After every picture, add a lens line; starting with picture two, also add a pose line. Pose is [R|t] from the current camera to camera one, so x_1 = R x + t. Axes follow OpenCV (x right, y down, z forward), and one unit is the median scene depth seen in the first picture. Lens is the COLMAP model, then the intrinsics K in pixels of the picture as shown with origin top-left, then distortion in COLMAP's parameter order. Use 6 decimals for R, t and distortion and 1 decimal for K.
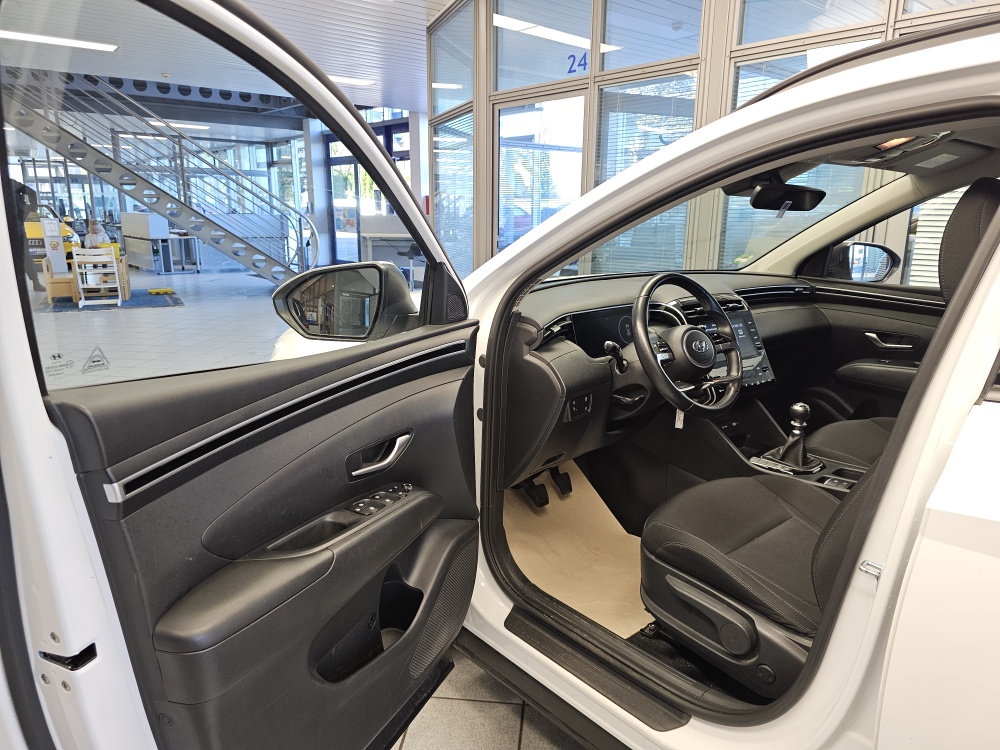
lens RADIAL K [[685.9, 0, 503.5], [0, 685.9, 364.0], [0, 0, 1]] dist [0.063716, -0.071784]
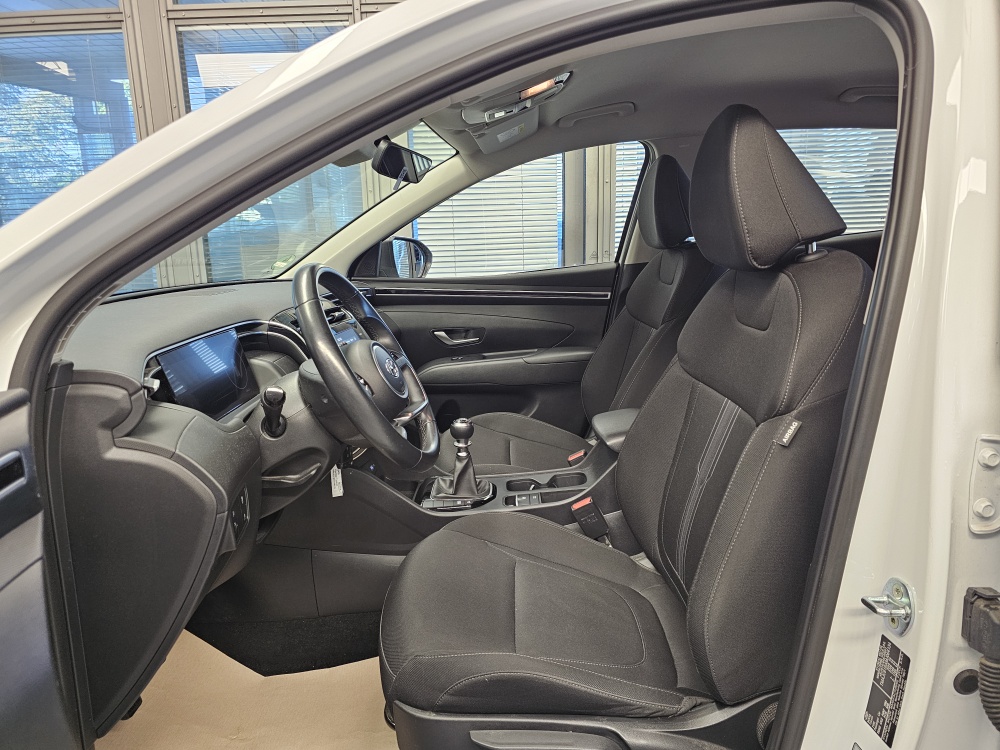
lens RADIAL K [[675.8, 0, 518.1], [0, 675.8, 369.8], [0, 0, 1]] dist [0.099630, -0.115069]
pose [[0.651458, -0.179198, 0.737218, -0.106647], [0.205297, 0.977091, 0.056090, -0.031309], [-0.730380, 0.114809, 0.673323, 0.419577]]
